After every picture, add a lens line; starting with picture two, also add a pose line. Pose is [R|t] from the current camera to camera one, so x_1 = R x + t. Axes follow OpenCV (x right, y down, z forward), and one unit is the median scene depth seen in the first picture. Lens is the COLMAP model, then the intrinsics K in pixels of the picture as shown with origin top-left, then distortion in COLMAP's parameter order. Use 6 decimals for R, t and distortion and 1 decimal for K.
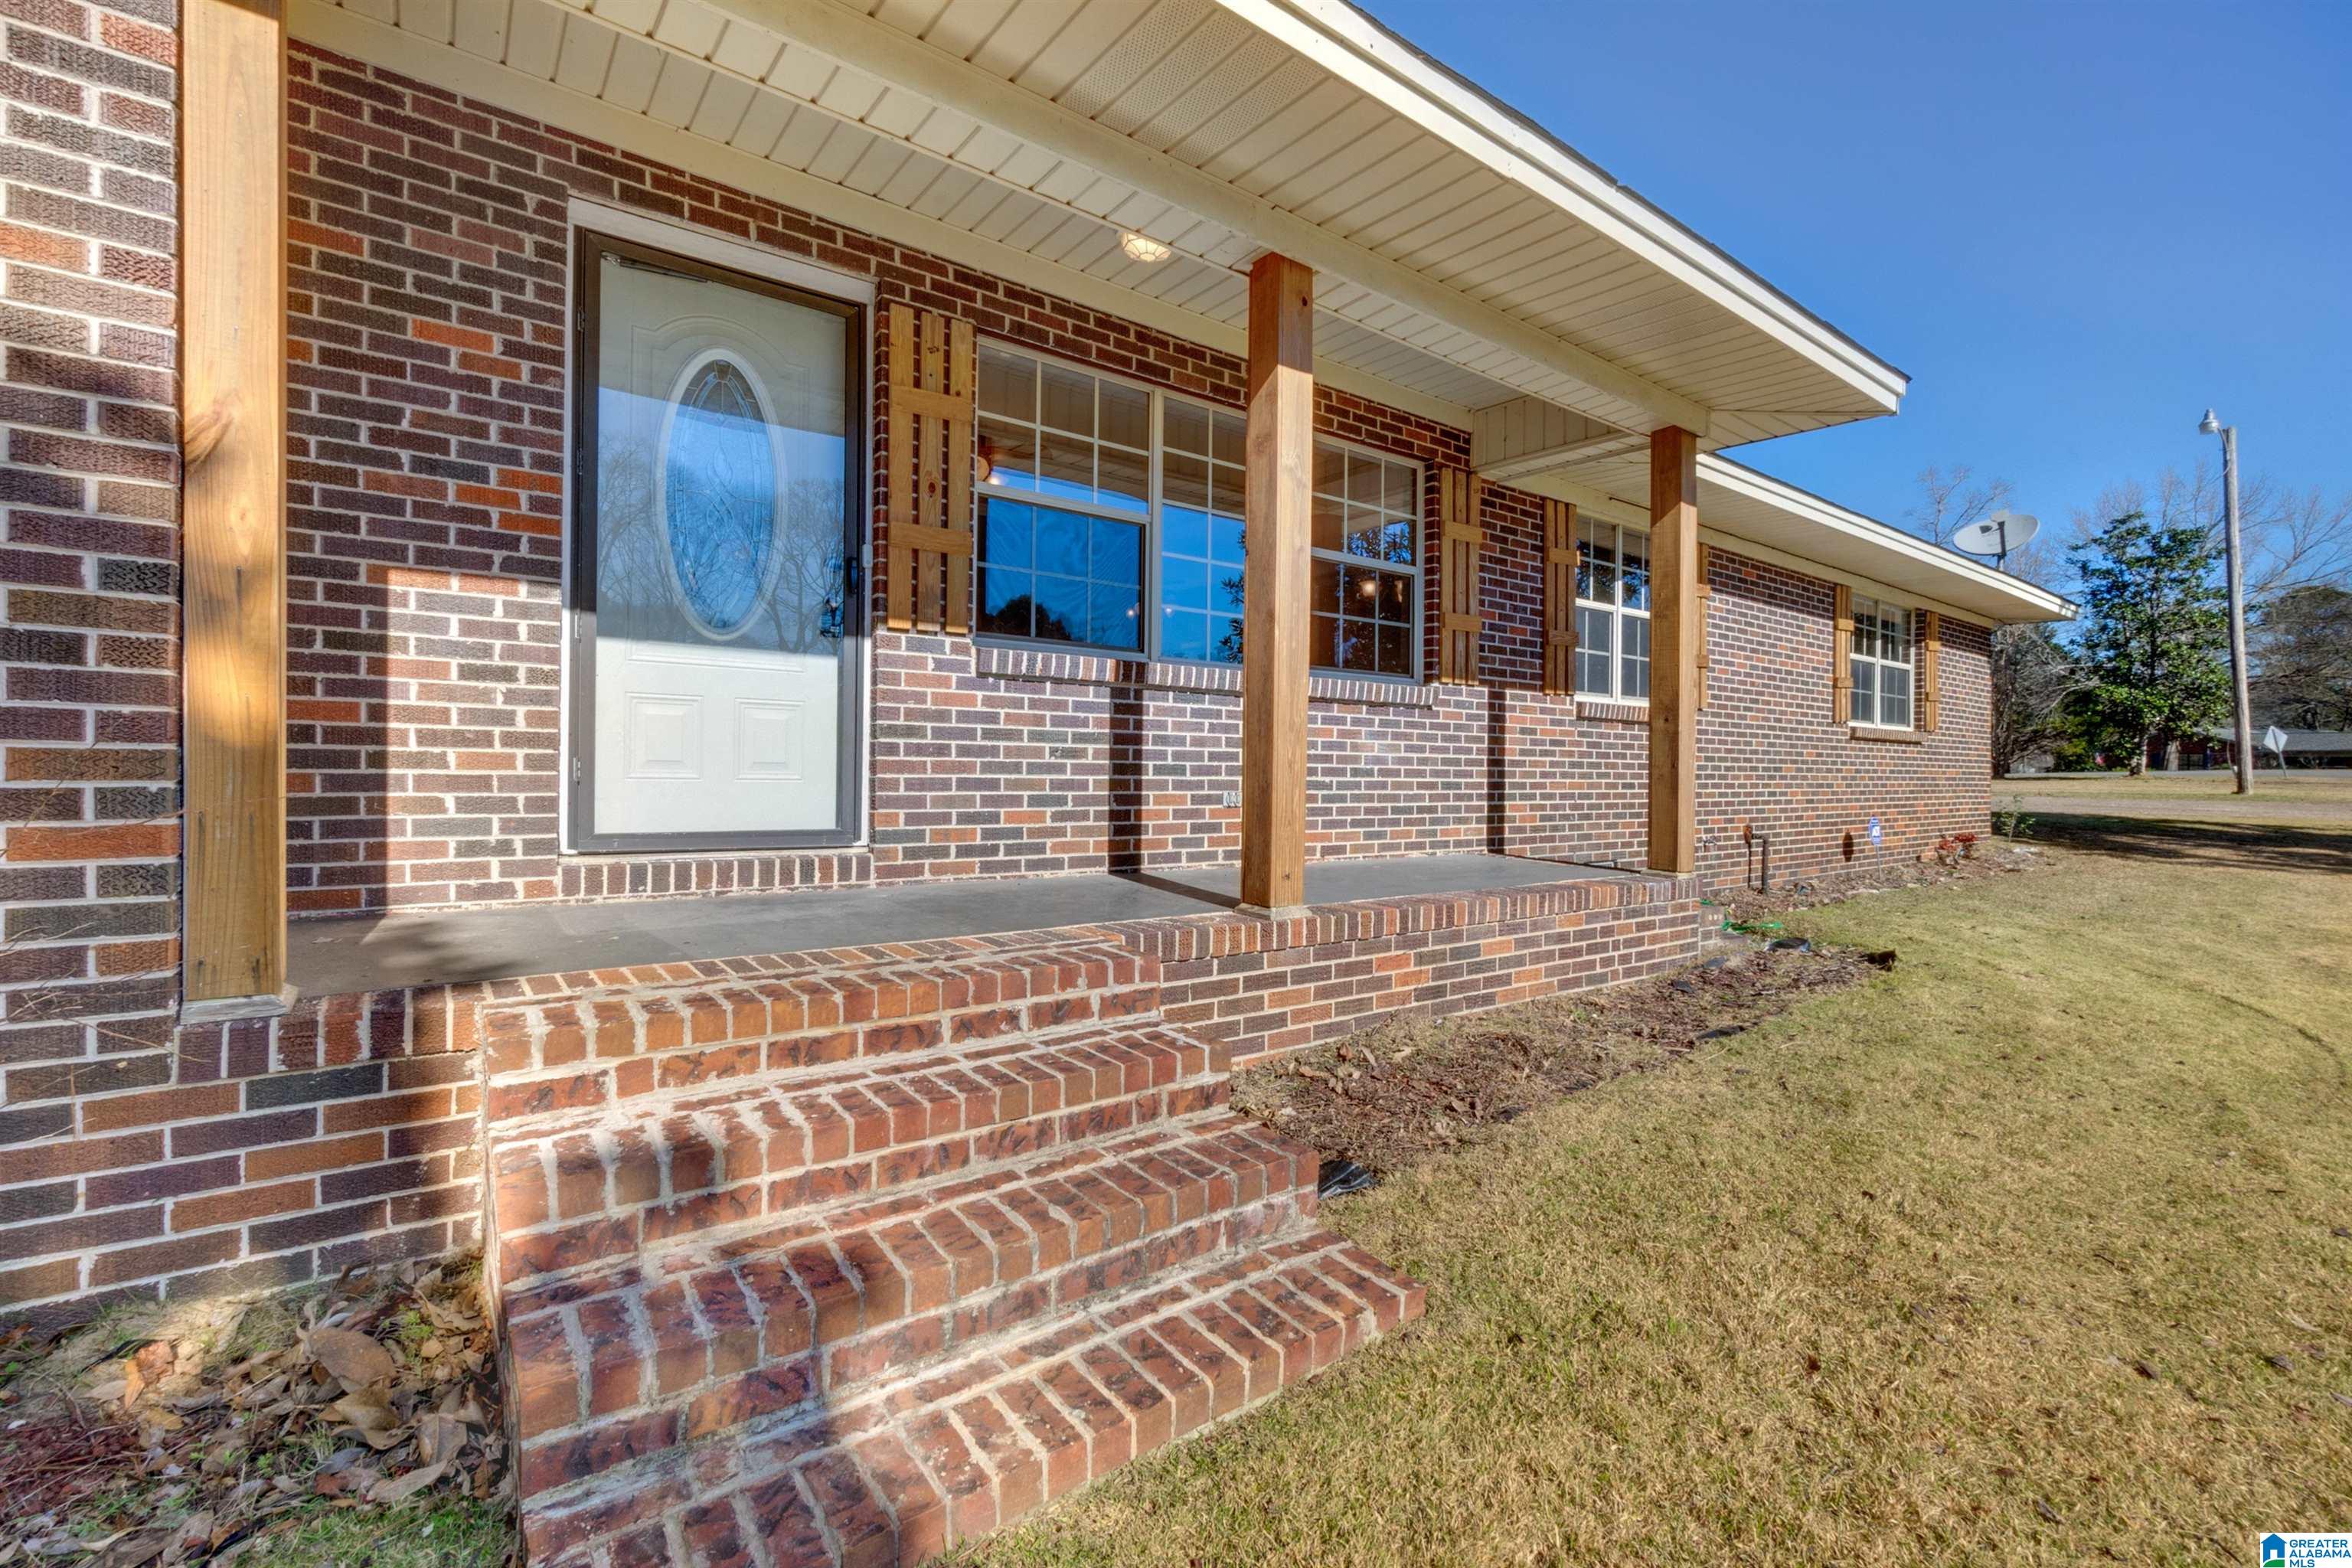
lens RADIAL K [[1013.4, 0, 1173.5], [0, 1013.4, 761.8], [0, 0, 1]] dist [-0.007256, 0.001824]
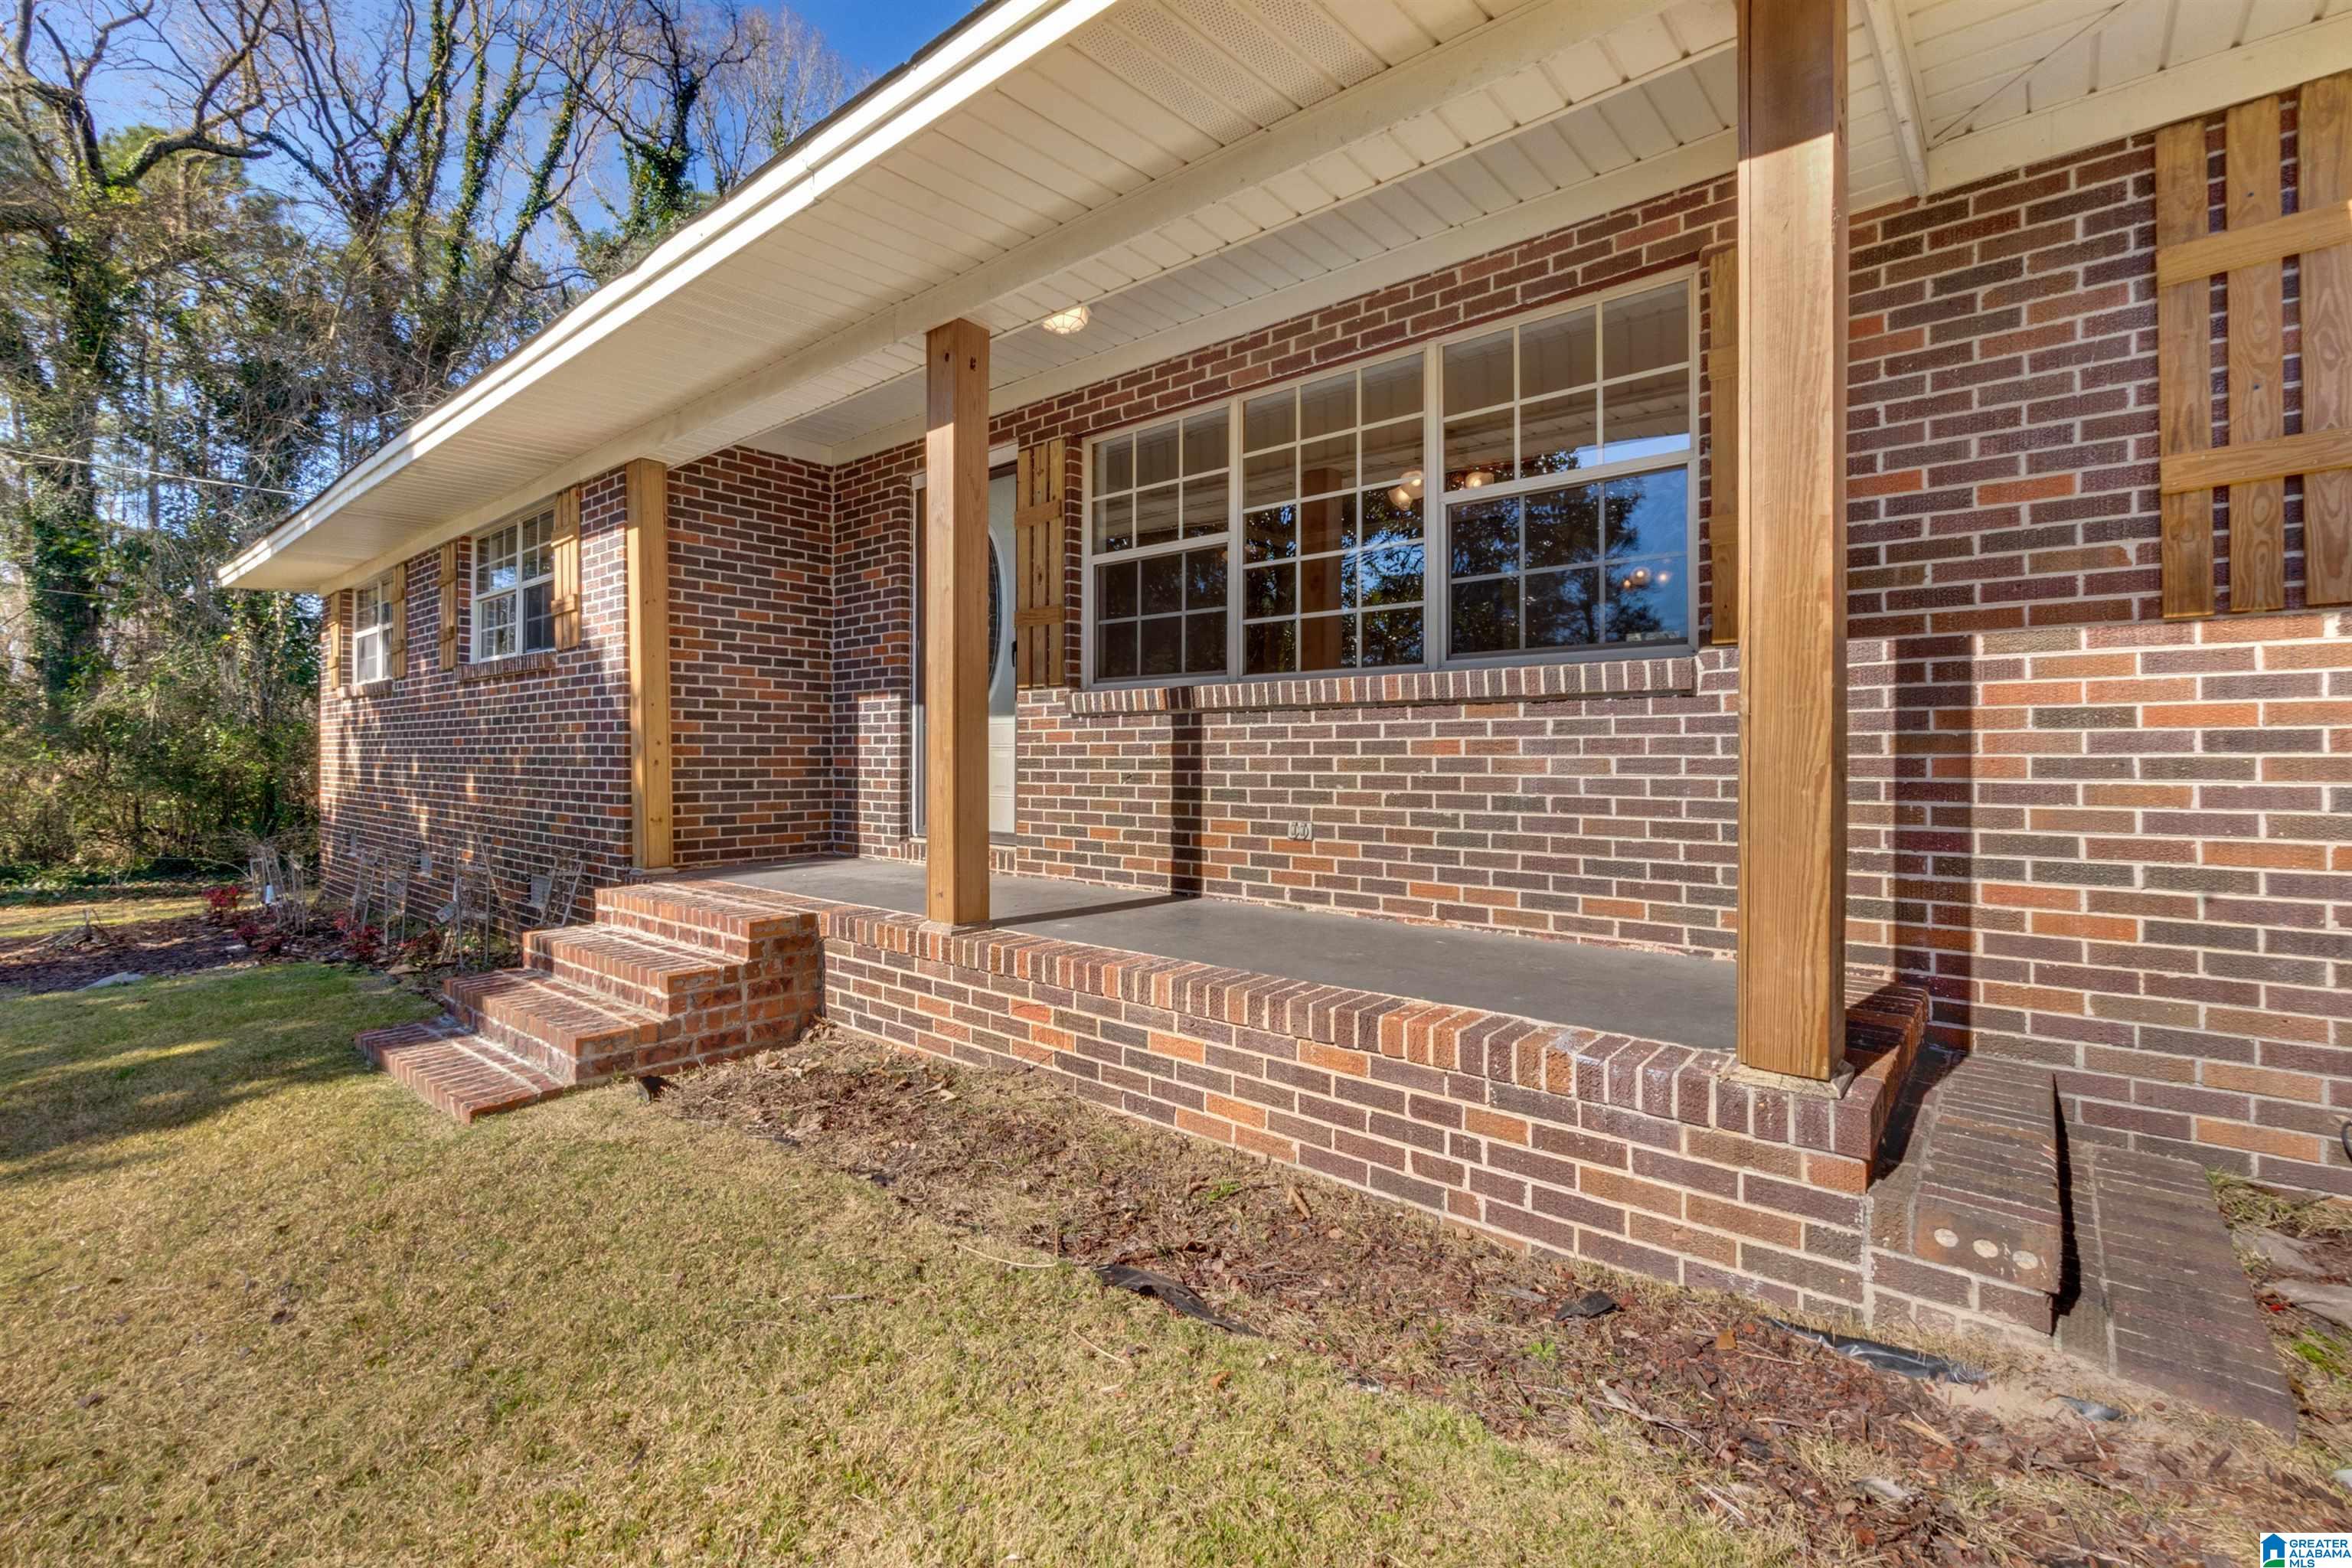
lens RADIAL K [[1013.4, 0, 1214.8], [0, 1013.4, 765.5], [0, 0, 1]] dist [-0.007256, 0.001824]
pose [[0.248705, -0.014511, -0.968471, 0.927425], [0.000217, 0.999889, -0.014926, -0.005764], [0.968579, 0.003502, 0.248680, 0.763643]]
